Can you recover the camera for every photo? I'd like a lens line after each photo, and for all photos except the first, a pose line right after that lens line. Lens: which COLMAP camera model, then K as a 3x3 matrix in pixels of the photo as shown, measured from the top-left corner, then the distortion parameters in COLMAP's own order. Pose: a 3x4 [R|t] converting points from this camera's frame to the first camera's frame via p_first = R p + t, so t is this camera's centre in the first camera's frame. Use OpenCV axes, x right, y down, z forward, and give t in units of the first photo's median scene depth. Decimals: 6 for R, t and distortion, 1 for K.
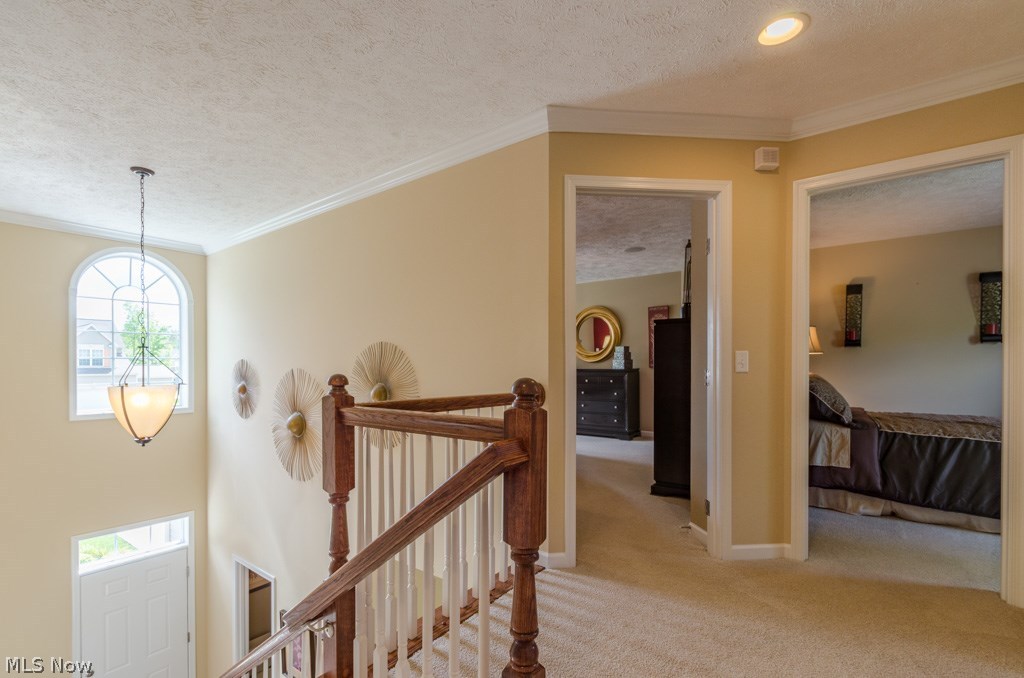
lens RADIAL K [[455.4, 0, 511.6], [0, 455.4, 364.6], [0, 0, 1]] dist [-0.003302, -0.001518]
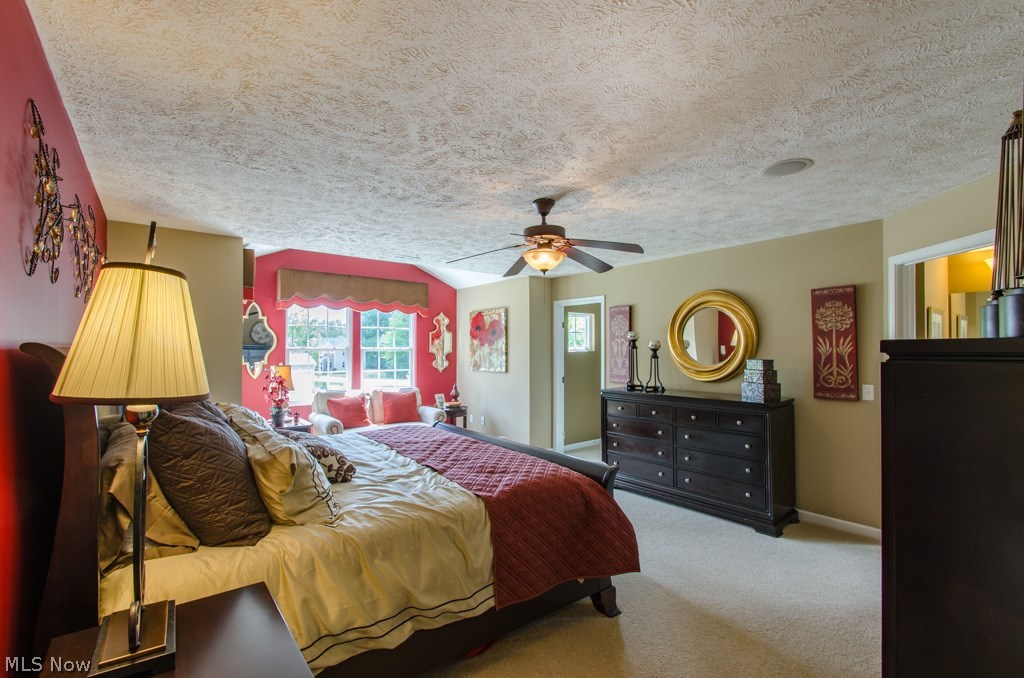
lens RADIAL K [[455.4, 0, 505.6], [0, 455.4, 339.6], [0, 0, 1]] dist [-0.003302, -0.001518]
pose [[0.962975, -0.001067, -0.269587, 0.092006], [-0.006146, 0.999645, -0.025908, -0.048462], [0.269519, 0.026605, 0.962628, 0.373138]]
